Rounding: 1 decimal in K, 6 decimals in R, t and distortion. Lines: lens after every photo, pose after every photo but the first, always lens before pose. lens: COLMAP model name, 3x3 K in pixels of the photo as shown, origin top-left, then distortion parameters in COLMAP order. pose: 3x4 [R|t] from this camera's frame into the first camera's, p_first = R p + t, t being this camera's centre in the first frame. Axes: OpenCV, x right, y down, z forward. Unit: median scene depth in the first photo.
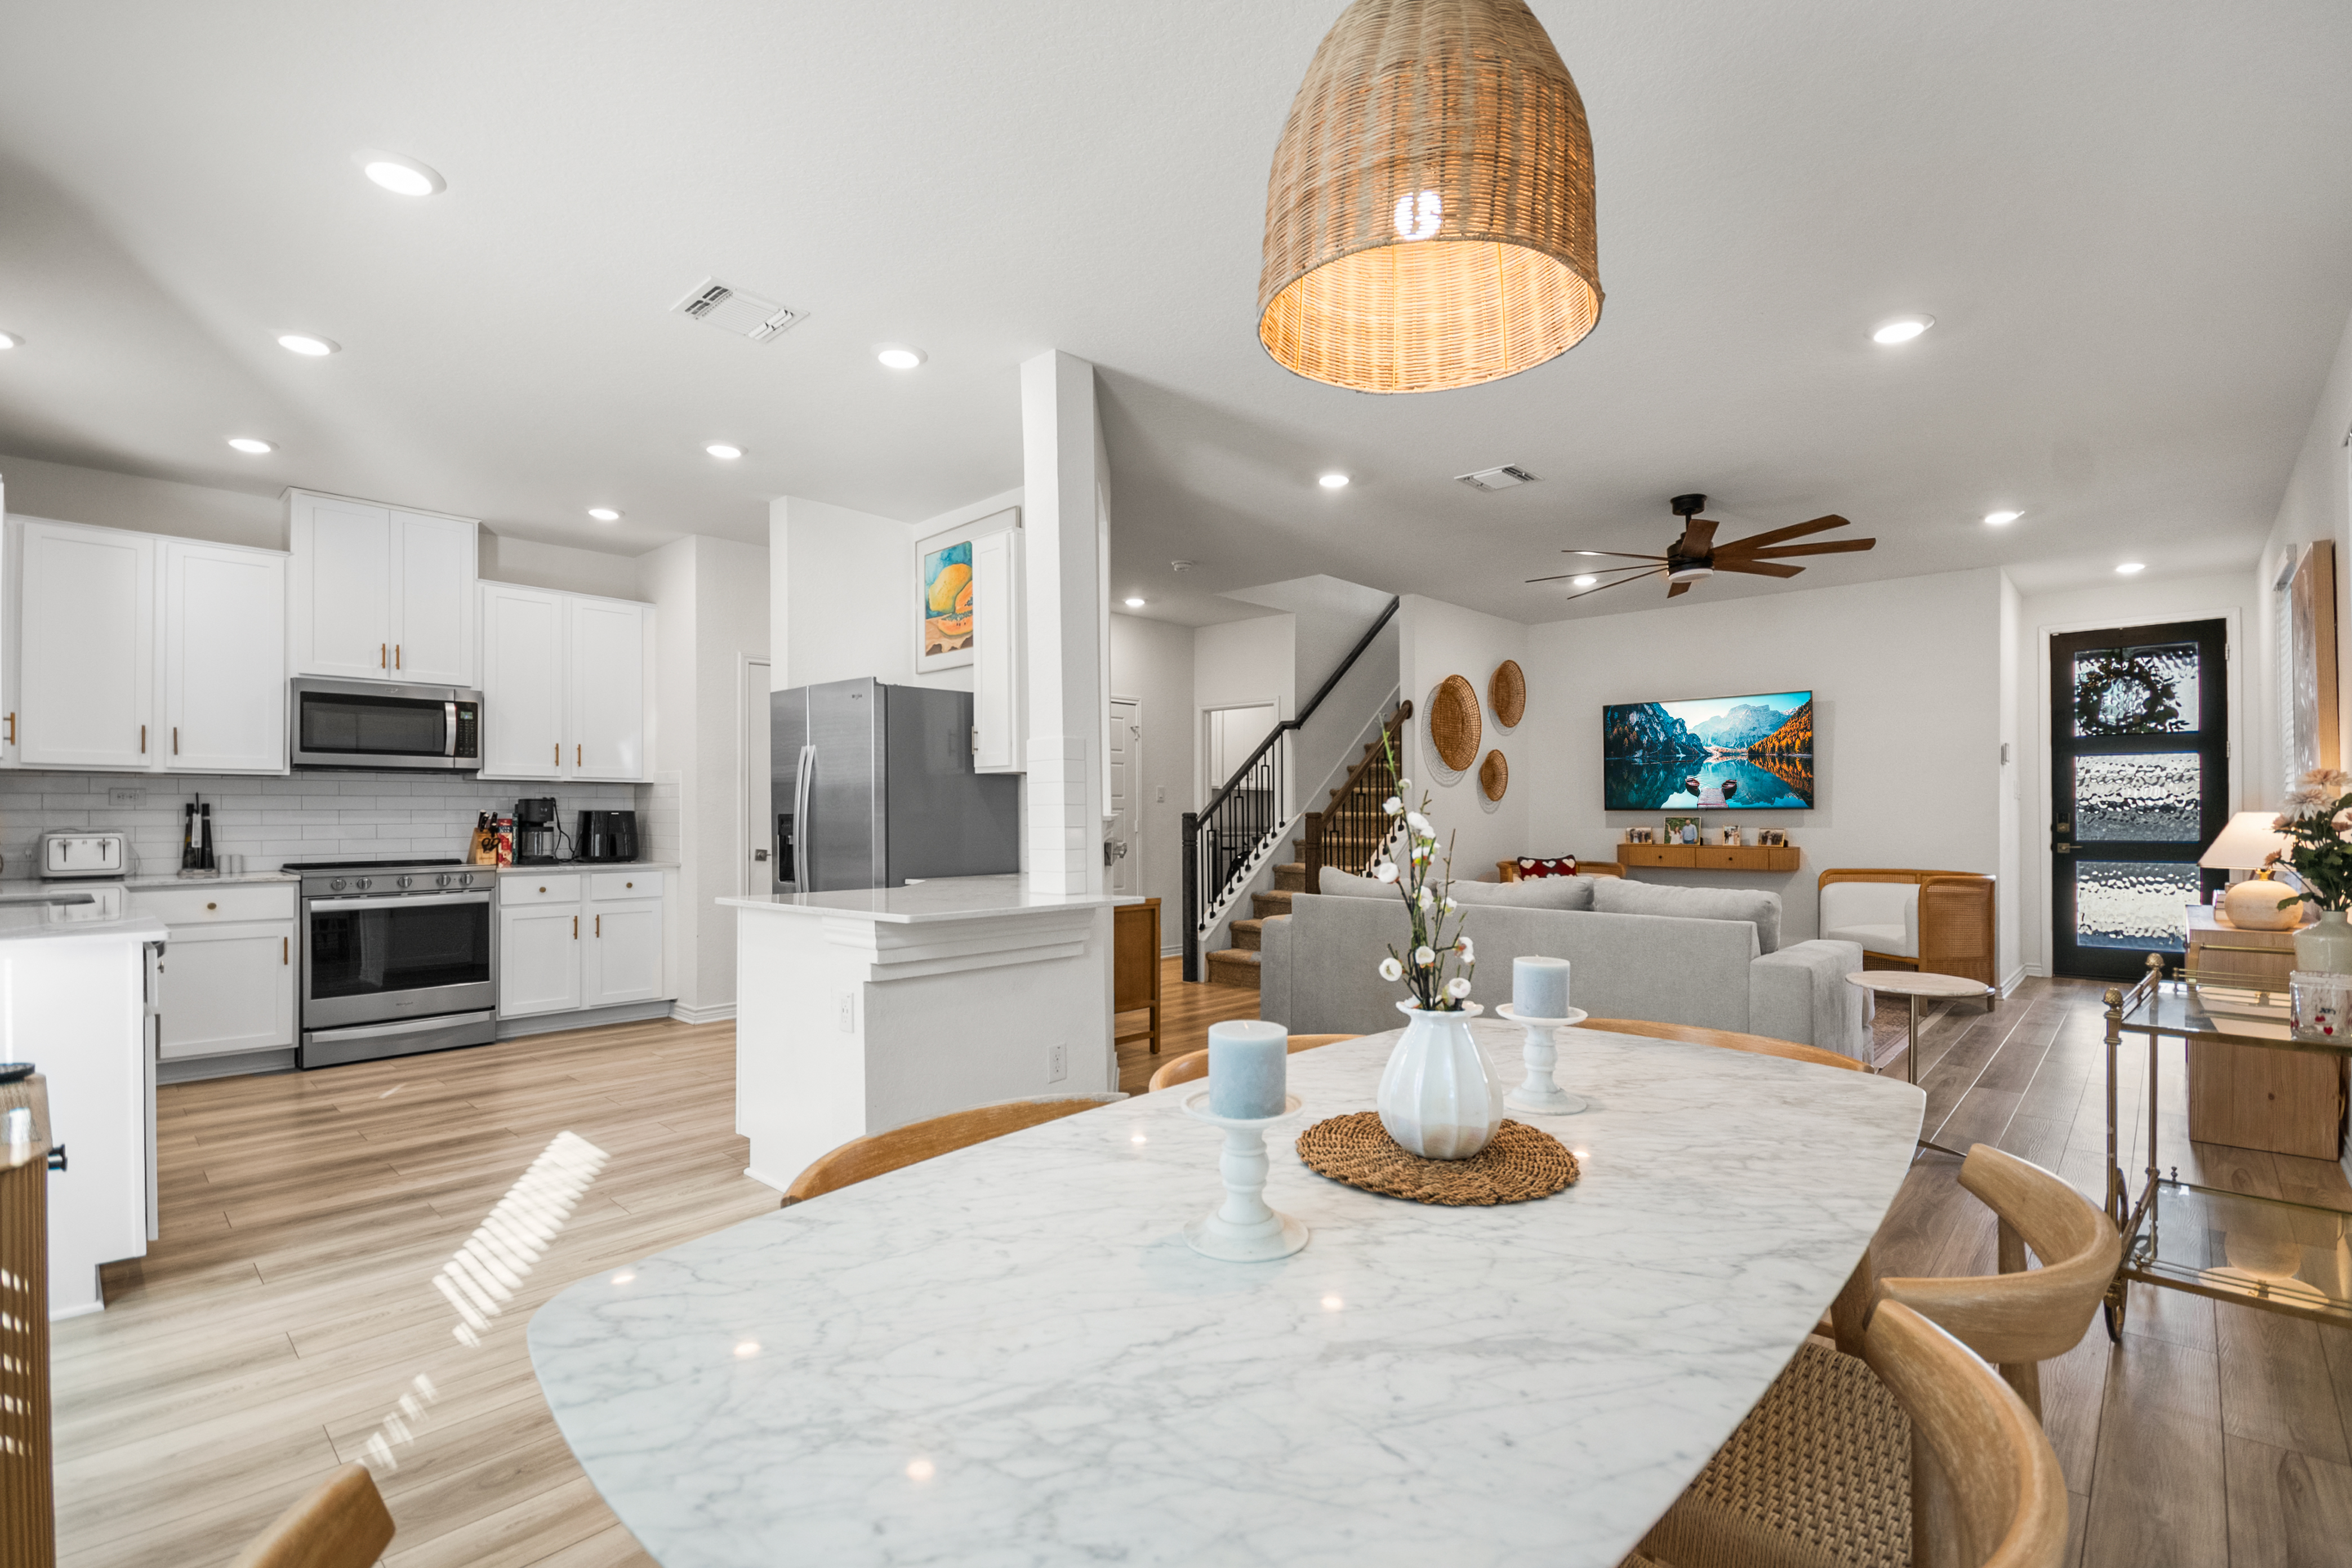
lens RADIAL K [[1058.0, 0, 1181.5], [0, 1058.0, 807.7], [0, 0, 1]] dist [0.022408, -0.008340]
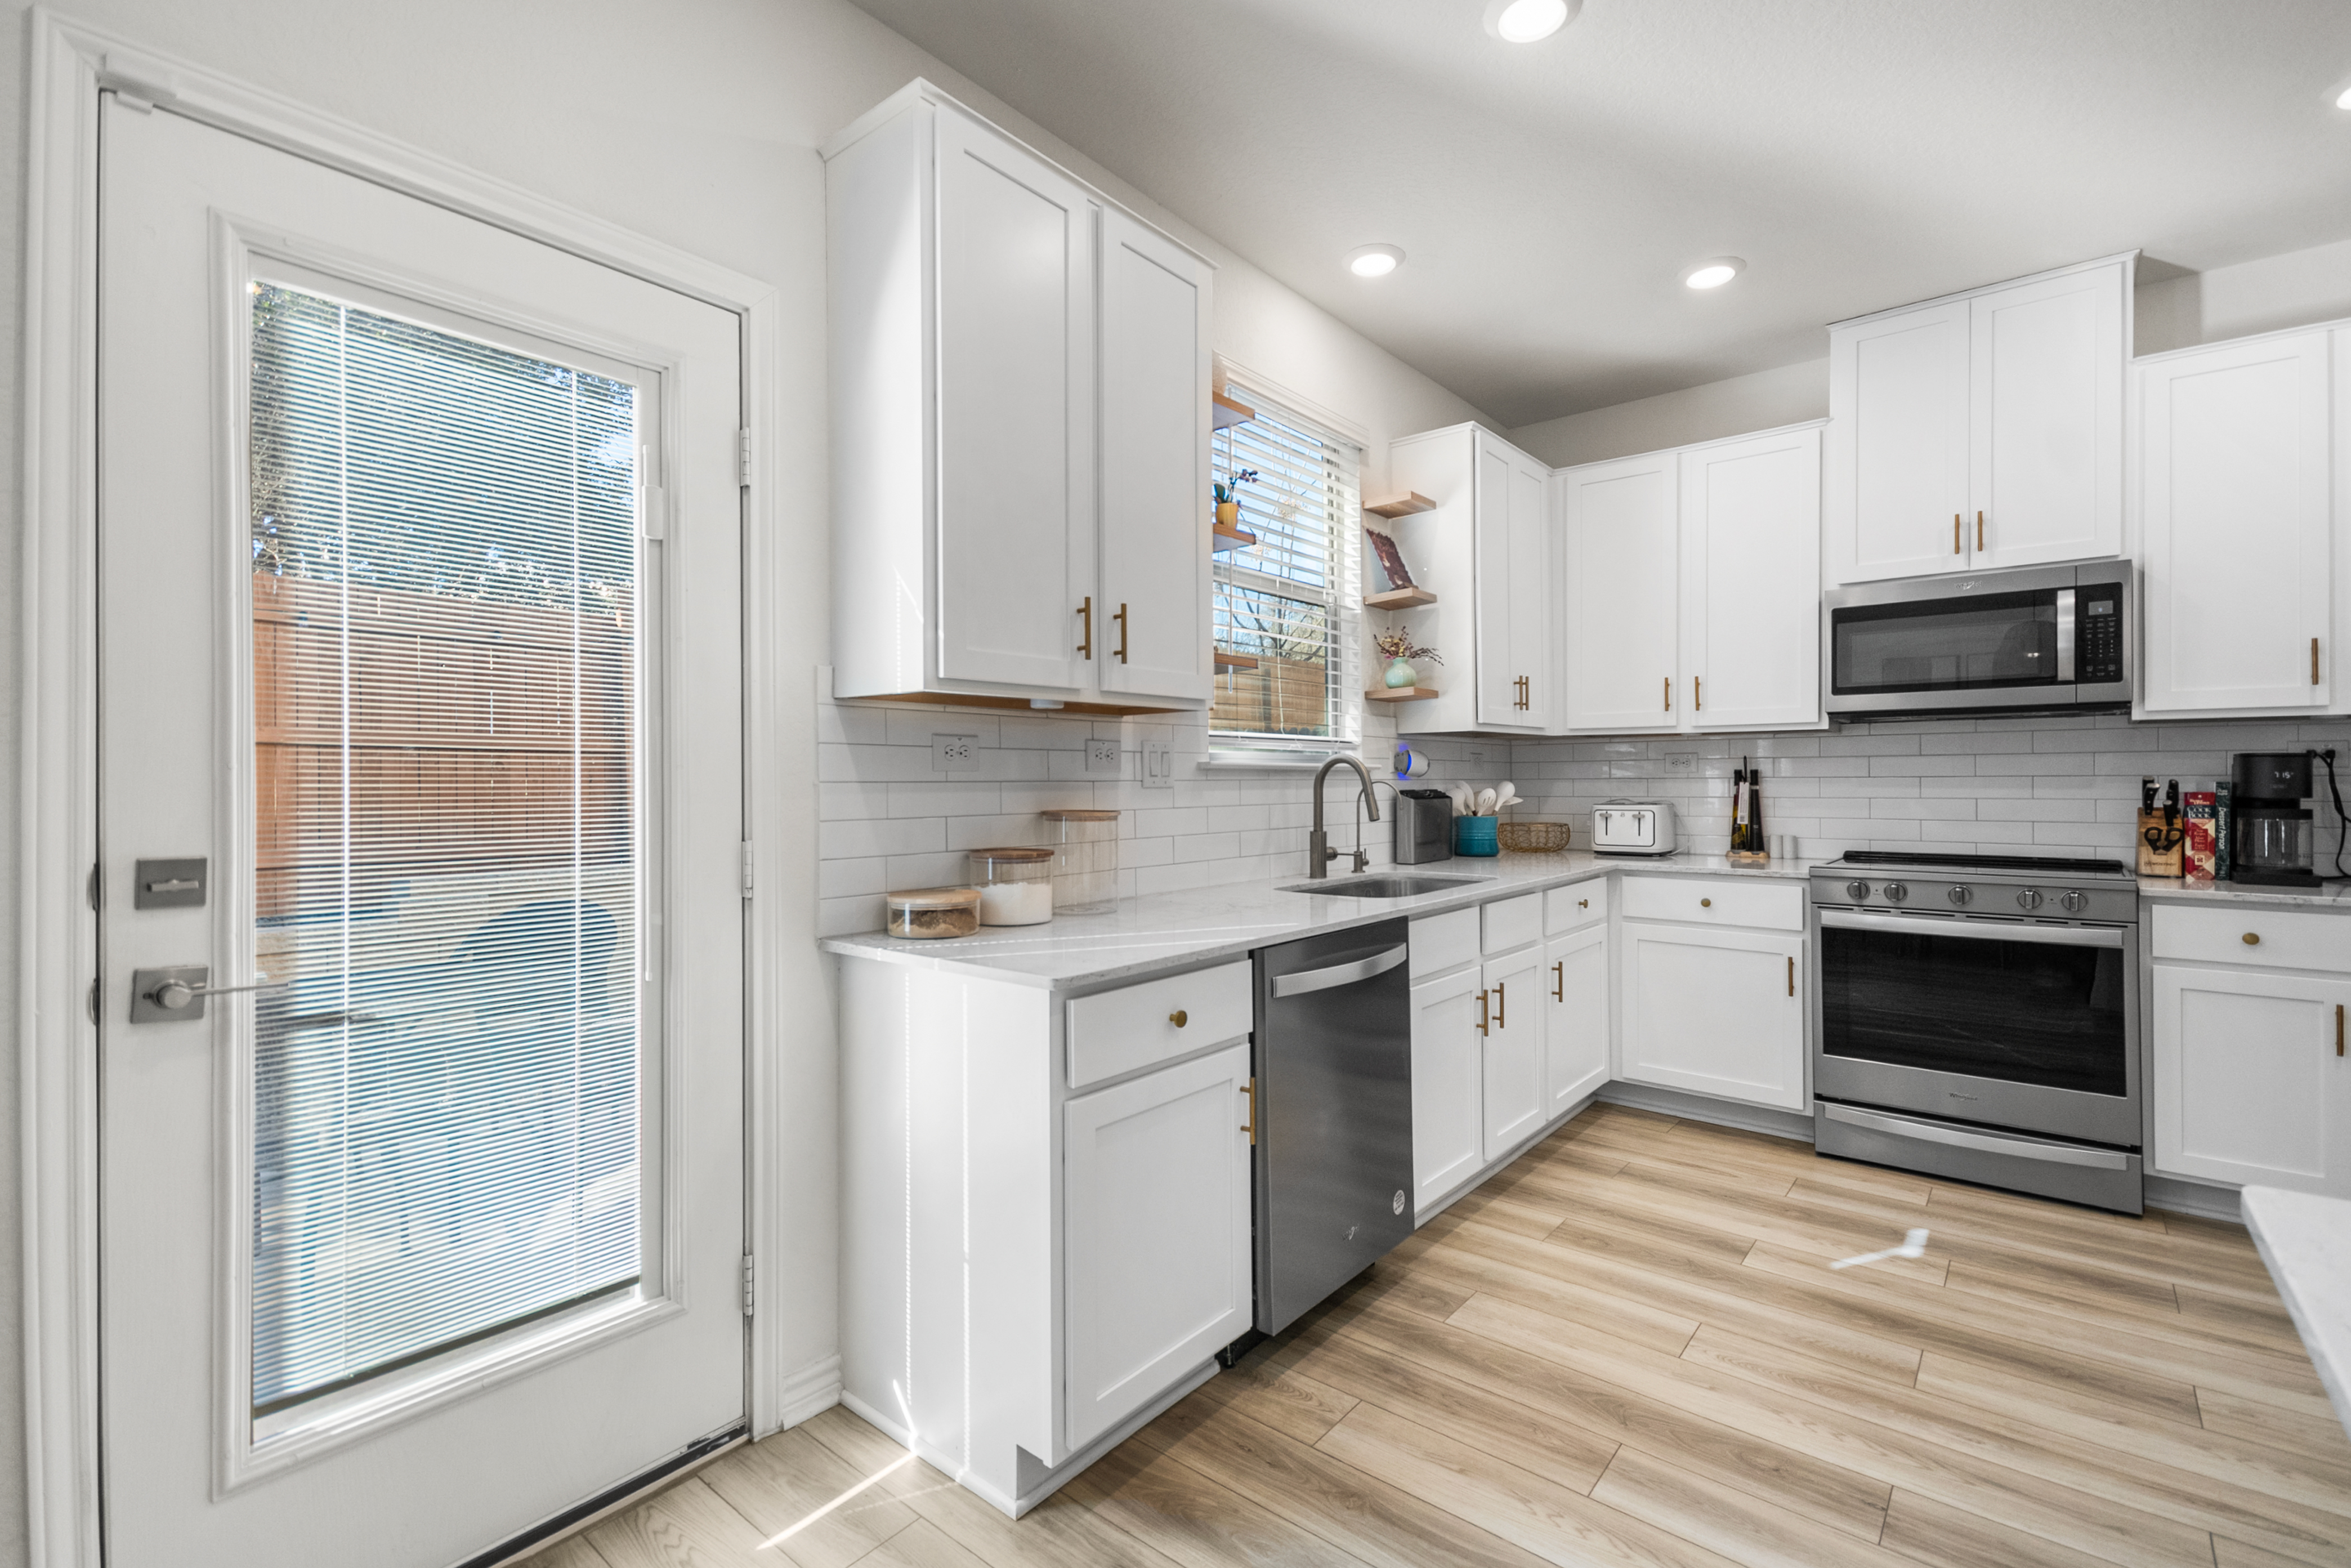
lens RADIAL K [[1057.6, 0, 1193.5], [0, 1057.6, 771.9], [0, 0, 1]] dist [0.022408, -0.008340]
pose [[0.073228, -0.005812, -0.997298, -0.144002], [0.007796, 0.999956, -0.005255, -0.000986], [0.997285, -0.007391, 0.073270, 0.483628]]
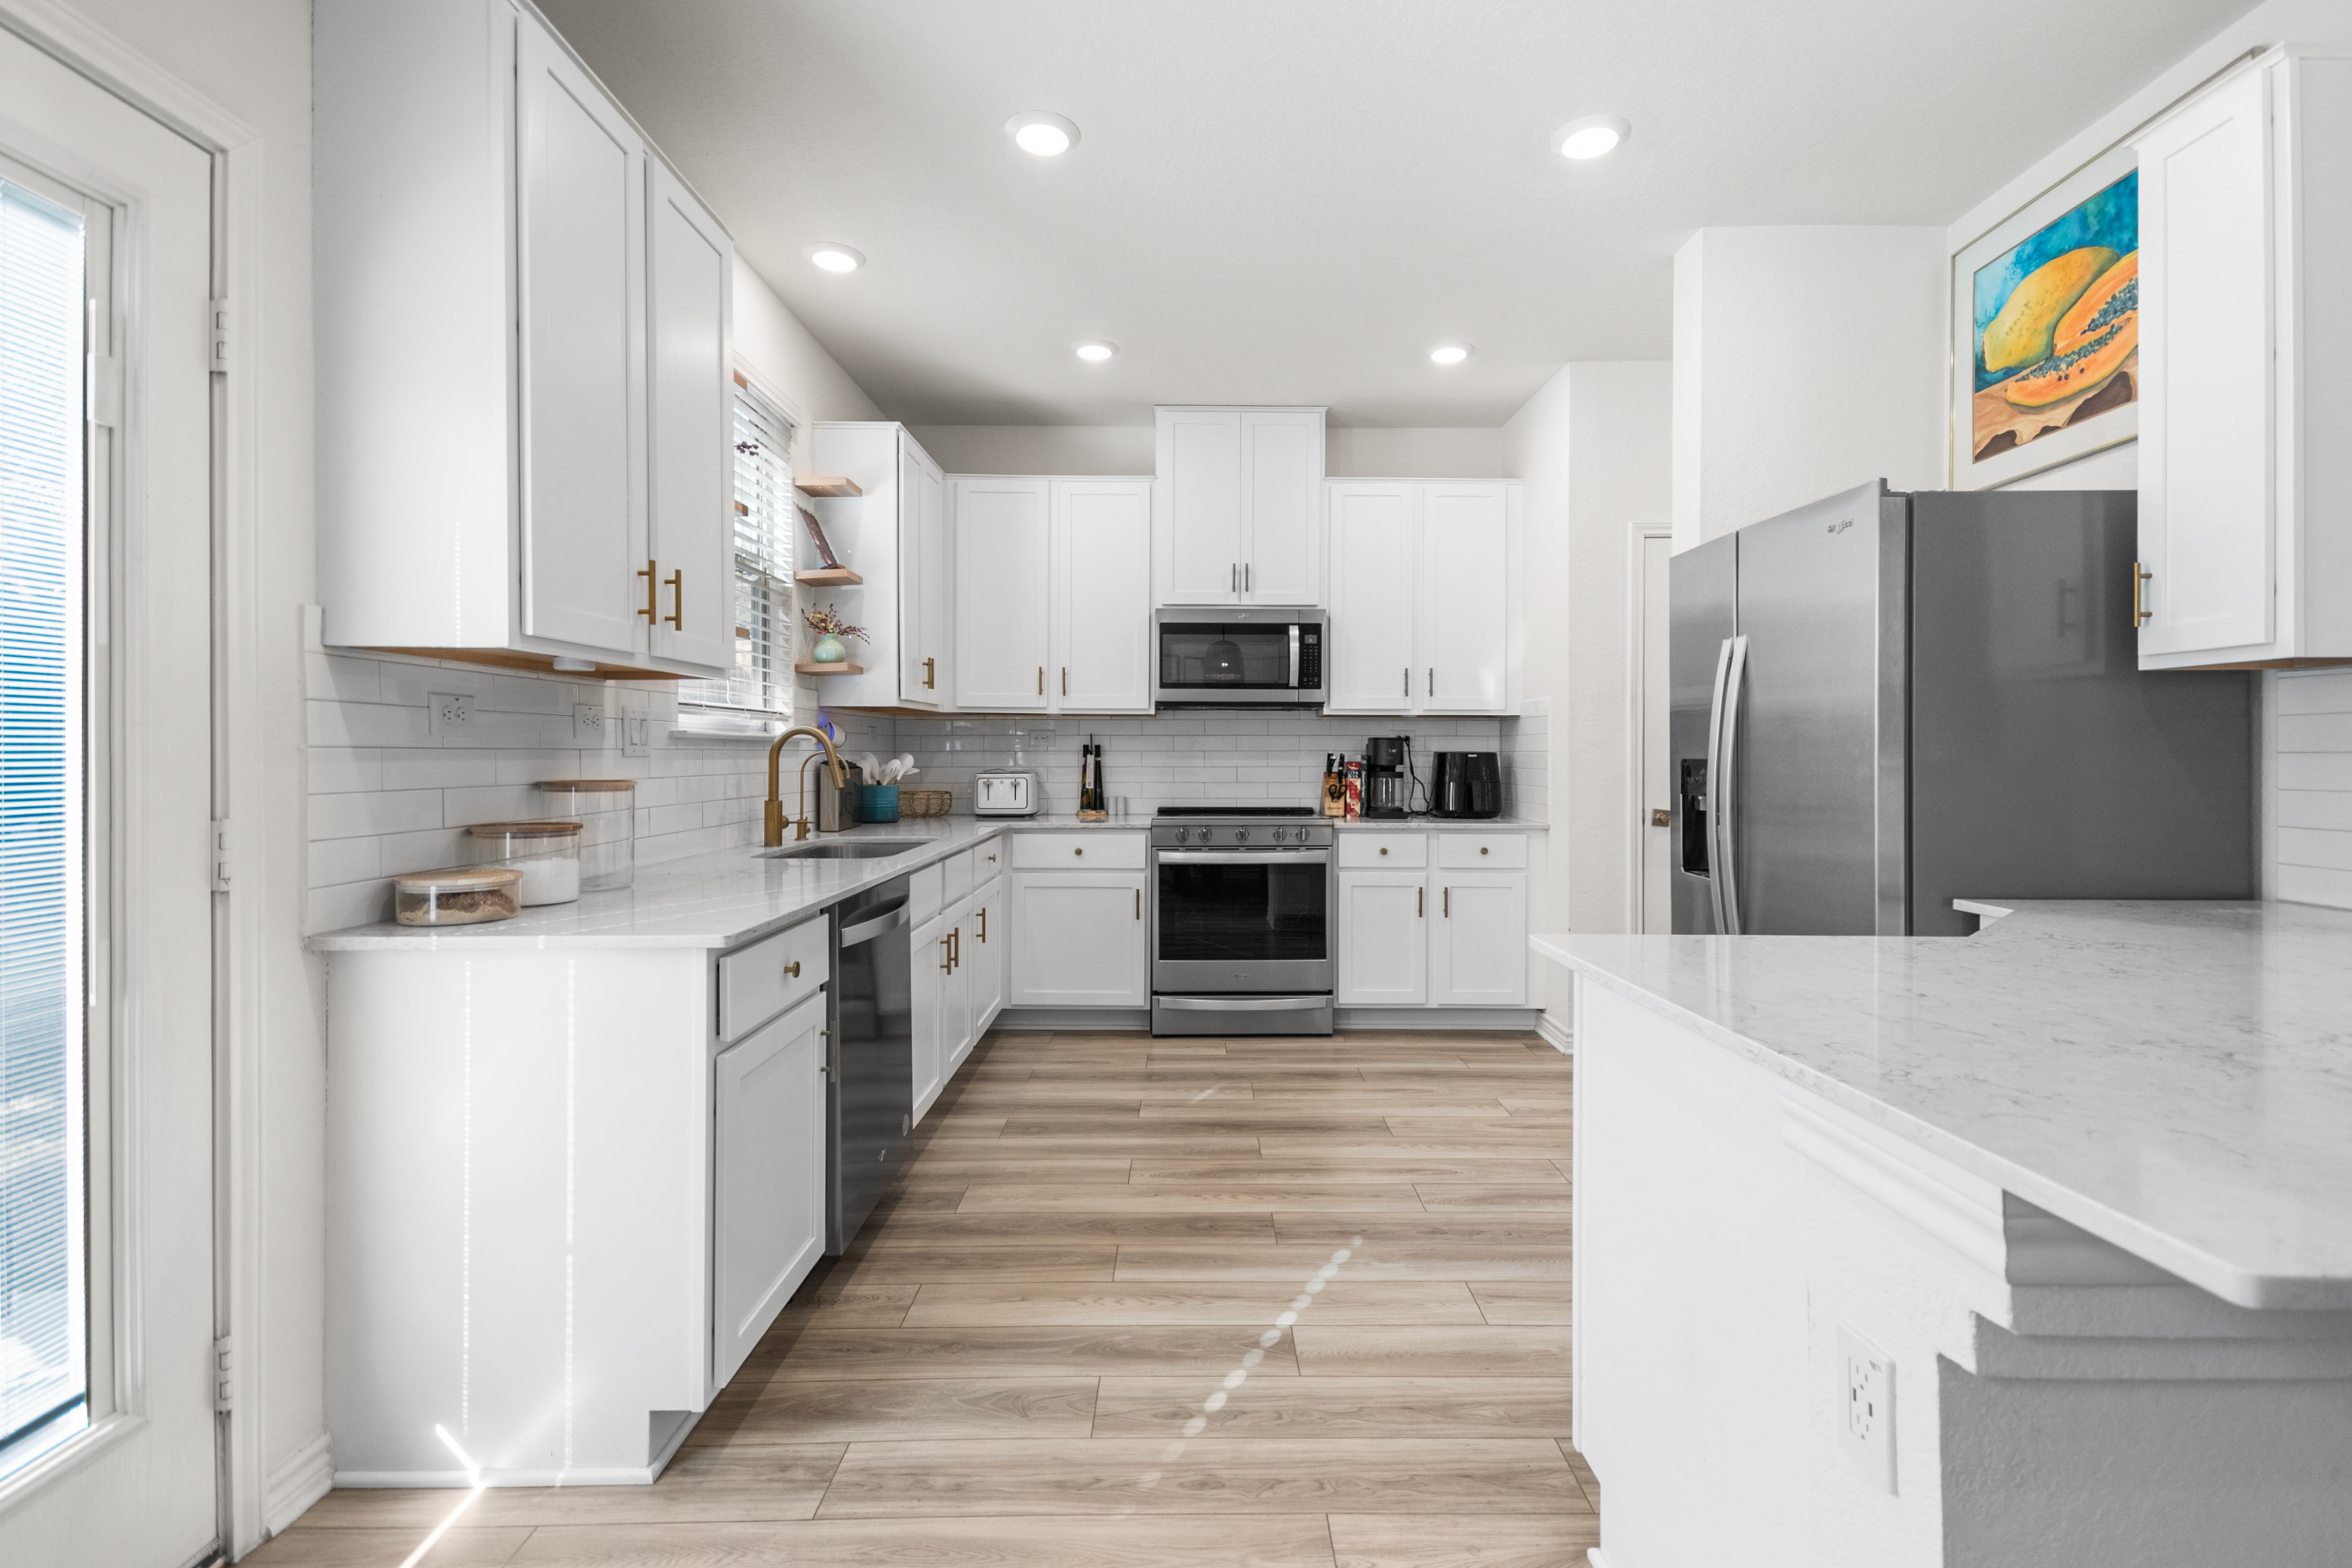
lens RADIAL K [[1058.0, 0, 1200.6], [0, 1058.0, 759.8], [0, 0, 1]] dist [0.022408, -0.008340]
pose [[0.693790, 0.007249, -0.720141, -0.124709], [0.000324, 0.999946, 0.010378, 0.000159], [0.720178, -0.007433, 0.693750, 0.353857]]
